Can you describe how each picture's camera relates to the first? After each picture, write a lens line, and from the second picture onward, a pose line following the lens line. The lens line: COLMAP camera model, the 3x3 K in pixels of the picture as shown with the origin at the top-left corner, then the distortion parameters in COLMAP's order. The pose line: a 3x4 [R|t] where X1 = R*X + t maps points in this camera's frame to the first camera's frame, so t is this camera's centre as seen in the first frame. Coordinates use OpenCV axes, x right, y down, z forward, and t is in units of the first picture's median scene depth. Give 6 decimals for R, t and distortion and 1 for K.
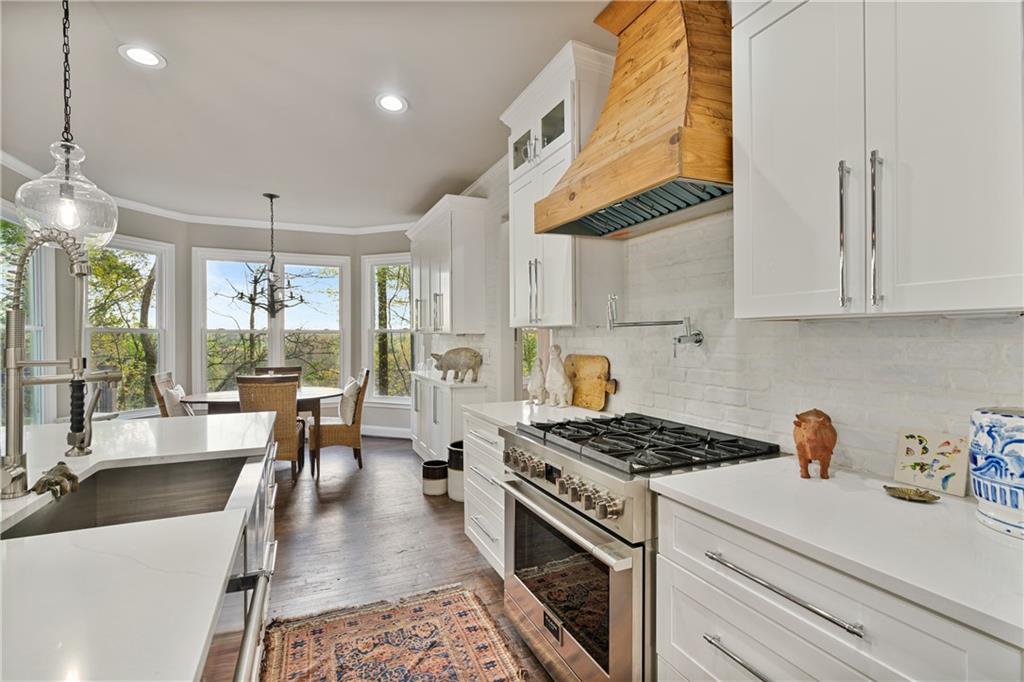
lens RADIAL K [[470.1, 0, 510.3], [0, 470.1, 339.2], [0, 0, 1]] dist [-0.010688, 0.004898]
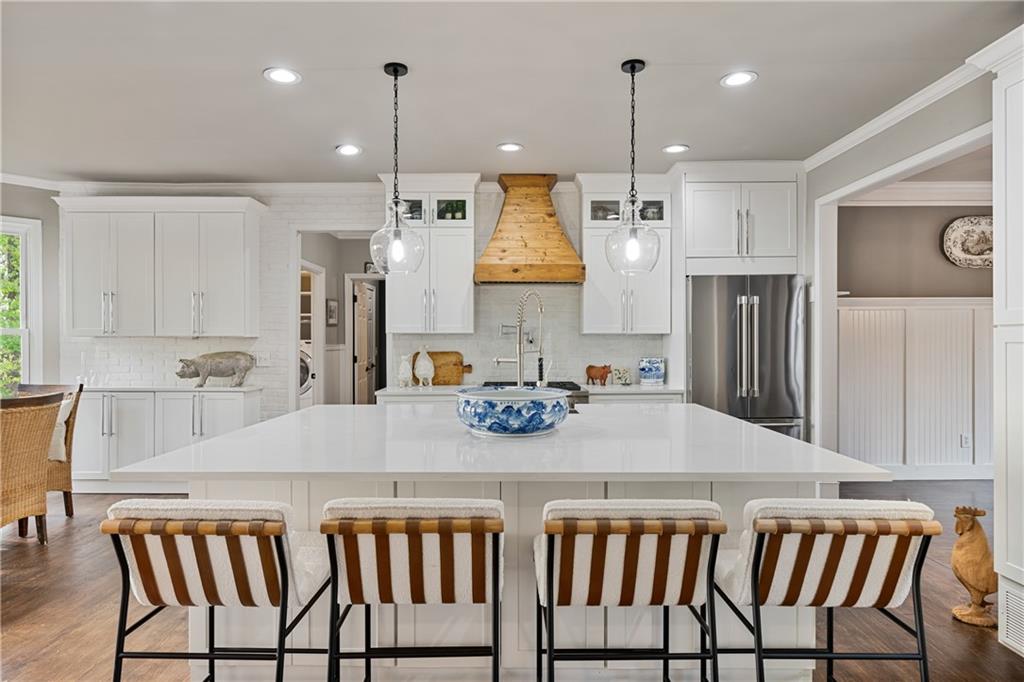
lens RADIAL K [[598.6, 0, 509.8], [0, 598.6, 337.9], [0, 0, 1]] dist [0.000148, 0.000975]
pose [[0.405640, 0.005184, 0.914018, -1.813479], [0.005418, 0.999953, -0.008076, 0.006420], [-0.914017, 0.008228, 0.405593, -0.020967]]
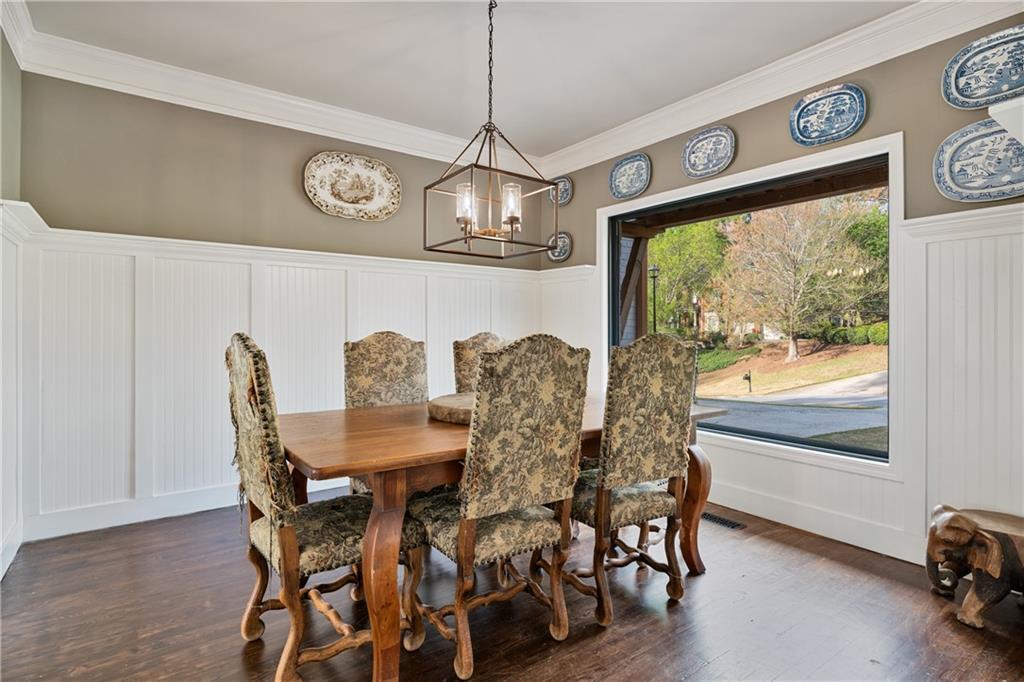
lens RADIAL K [[518.0, 0, 508.1], [0, 518.0, 335.5], [0, 0, 1]] dist [-0.010309, 0.000817]
pose [[-0.197989, 0.002090, 0.980202, -0.632671], [0.002608, 0.999995, -0.001605, 0.092981], [-0.980201, 0.002239, -0.197994, -0.899478]]
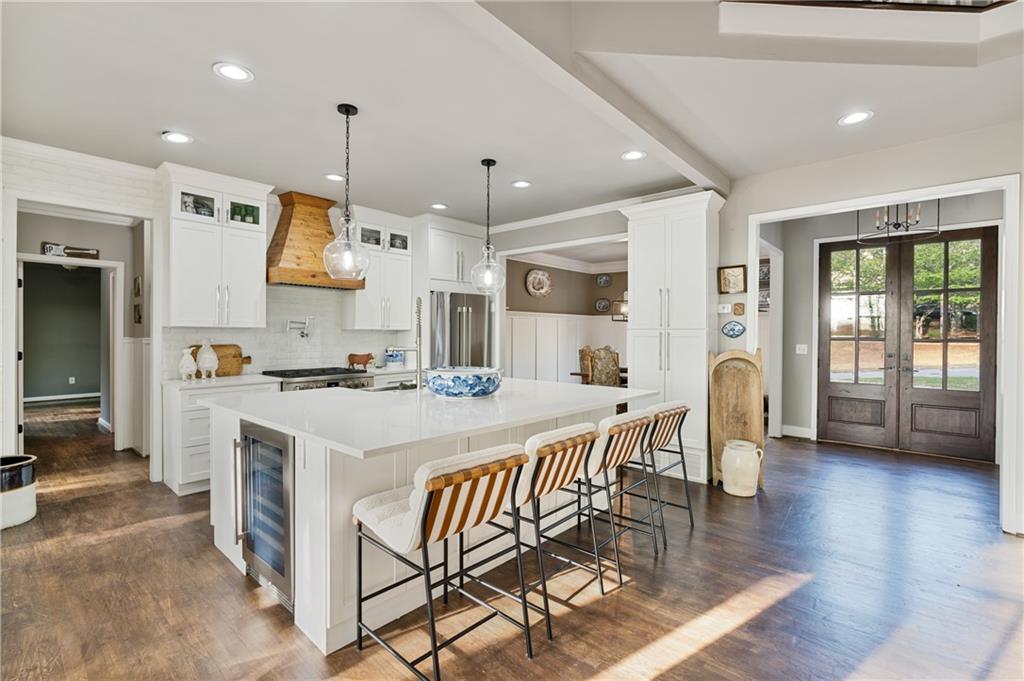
lens RADIAL K [[470.1, 0, 513.1], [0, 470.1, 333.4], [0, 0, 1]] dist [-0.010688, 0.004898]
pose [[-0.416847, 0.004039, 0.908968, -2.026739], [0.003079, 0.999991, -0.003031, 0.003017], [-0.908972, 0.001535, -0.416855, 0.868196]]
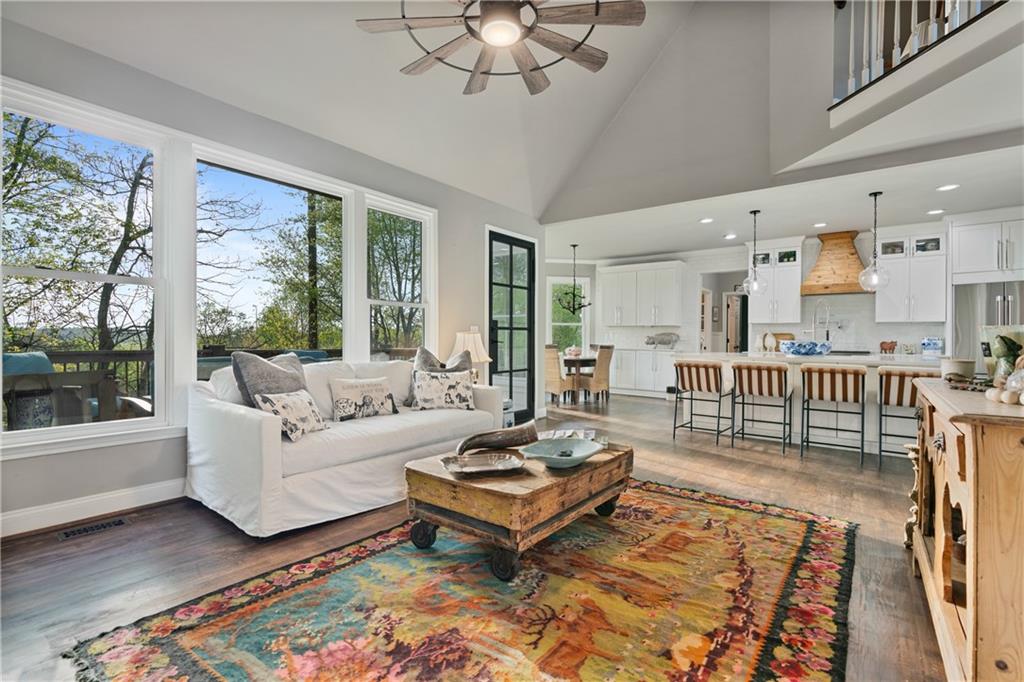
lens RADIAL K [[470.1, 0, 509.3], [0, 470.1, 338.9], [0, 0, 1]] dist [-0.010688, 0.004898]
pose [[0.884385, 0.011472, 0.466617, -3.066936], [-0.009094, 0.999932, -0.007350, 0.120846], [-0.466670, 0.002257, 0.884429, -0.885750]]
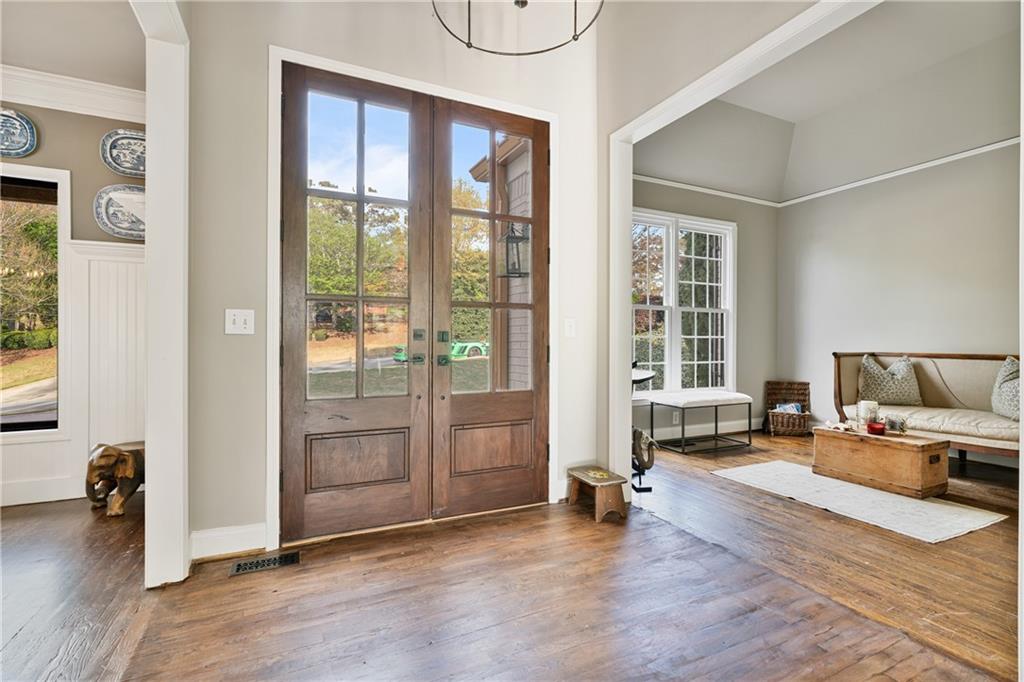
lens RADIAL K [[470.1, 0, 508.4], [0, 470.1, 341.4], [0, 0, 1]] dist [-0.010688, 0.004898]
pose [[-0.999914, 0.002936, -0.012748, -0.899169], [0.002883, 0.999987, 0.004190, 0.126258], [0.012760, 0.004153, -0.999910, -0.651812]]
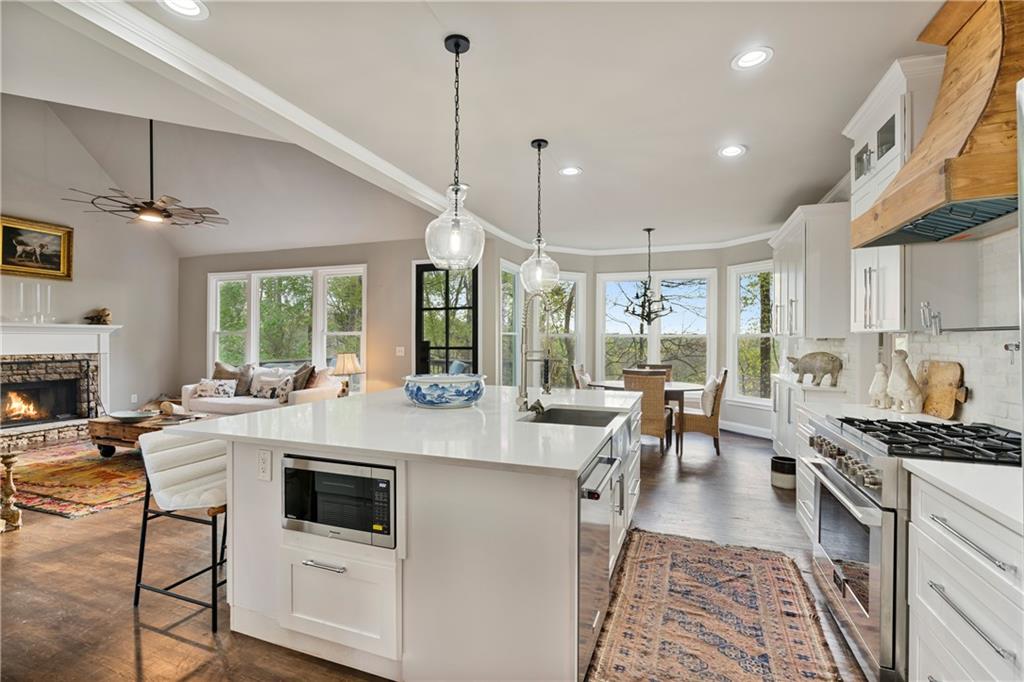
lens RADIAL K [[470.1, 0, 511.6], [0, 470.1, 342.4], [0, 0, 1]] dist [-0.010688, 0.004898]
pose [[0.711319, 0.010055, -0.702797, 0.243968], [-0.010517, 0.999938, 0.003663, 0.001040], [0.702790, 0.004786, 0.711381, -0.330766]]
